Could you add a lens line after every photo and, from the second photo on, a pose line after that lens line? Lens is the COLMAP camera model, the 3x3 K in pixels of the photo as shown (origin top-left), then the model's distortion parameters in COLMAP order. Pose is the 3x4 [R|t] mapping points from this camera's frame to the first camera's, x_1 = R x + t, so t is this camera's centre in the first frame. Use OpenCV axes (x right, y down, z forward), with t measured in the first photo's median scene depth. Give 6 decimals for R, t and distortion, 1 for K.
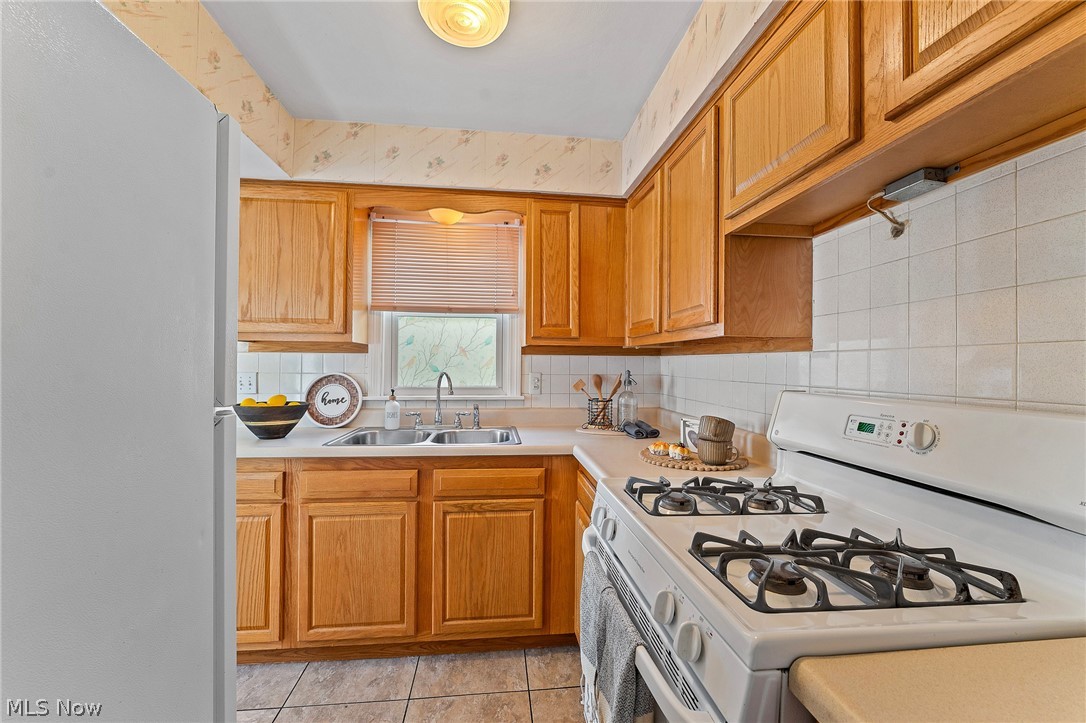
lens RADIAL K [[436.0, 0, 543.0], [0, 436.0, 361.5], [0, 0, 1]] dist [-0.010237, 0.000602]
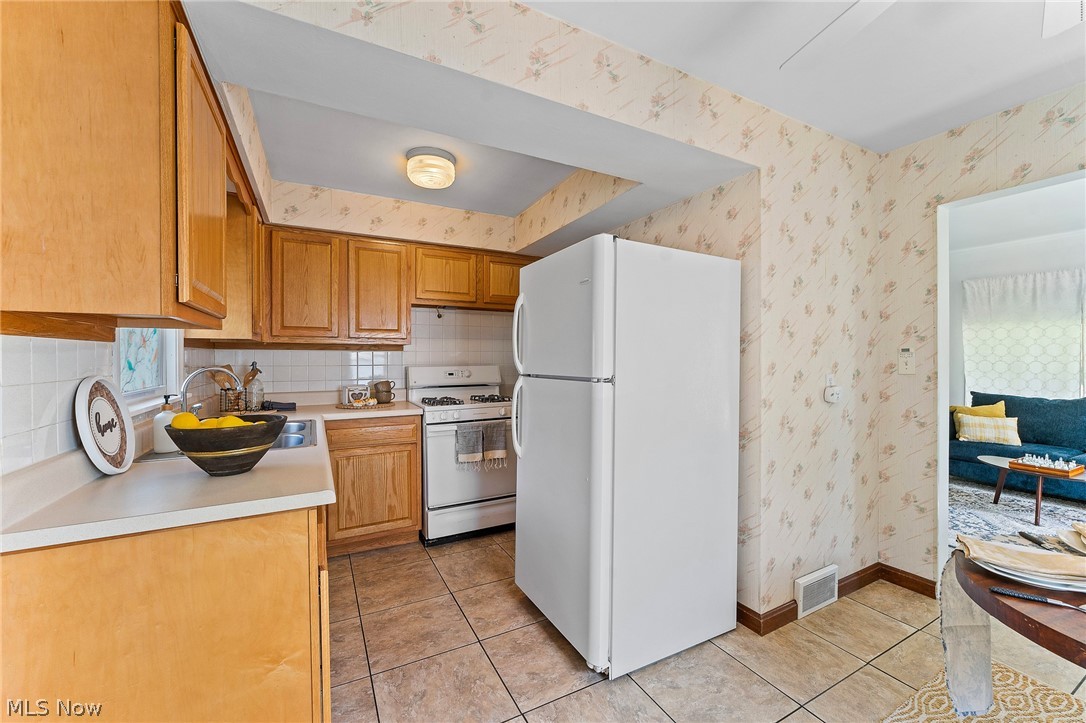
lens RADIAL K [[436.0, 0, 543.0], [0, 436.0, 361.5], [0, 0, 1]] dist [-0.010237, 0.000602]
pose [[-0.368739, -0.018898, 0.929341, -1.290021], [-0.009183, 0.999819, 0.016687, -0.008052], [-0.929488, -0.002381, -0.368845, 0.734312]]
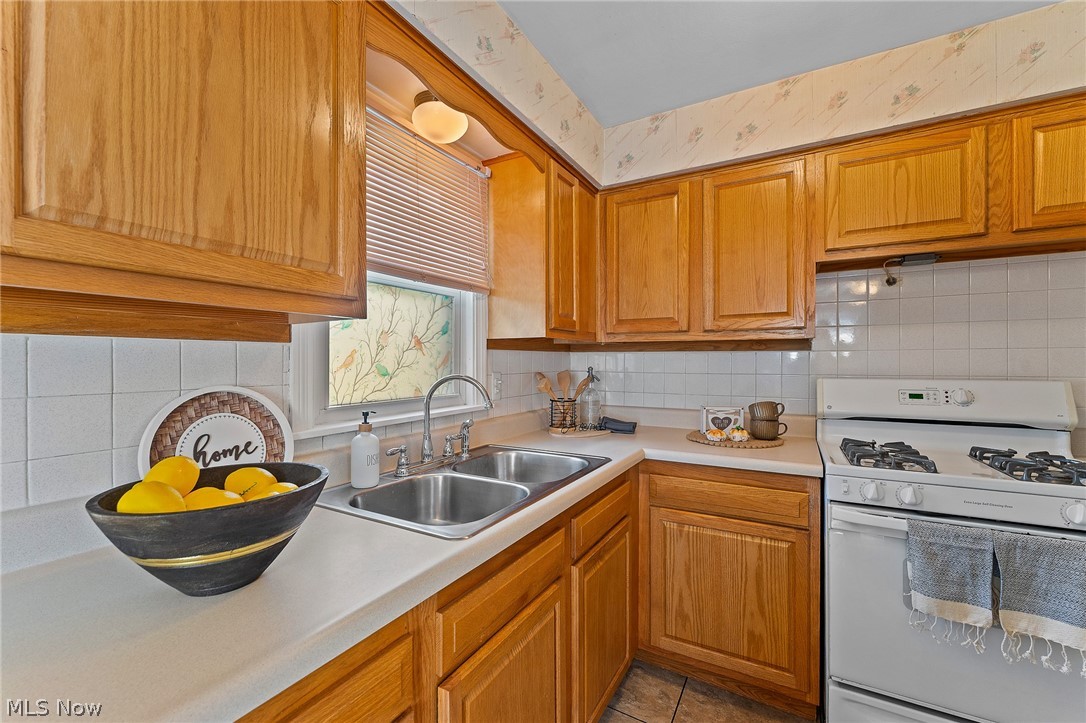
lens RADIAL K [[436.0, 0, 543.0], [0, 436.0, 361.5], [0, 0, 1]] dist [-0.010237, 0.000602]
pose [[0.590338, -0.011575, 0.807073, -0.686284], [0.001565, 0.999912, 0.013196, -0.004535], [-0.807155, -0.006527, 0.590304, 0.537715]]
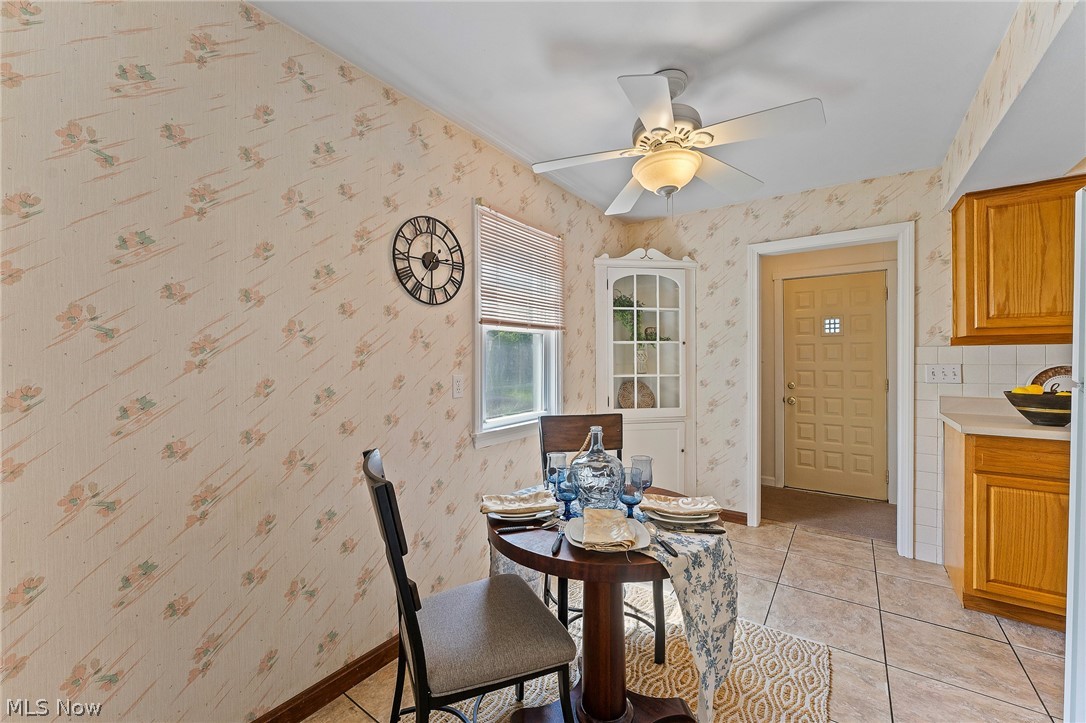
lens RADIAL K [[436.0, 0, 543.0], [0, 436.0, 361.5], [0, 0, 1]] dist [-0.010237, 0.000602]
pose [[0.739861, -0.006489, -0.672728, -0.757513], [0.017838, 0.999791, 0.009974, -0.011866], [0.672523, -0.019379, 0.739822, -0.559771]]
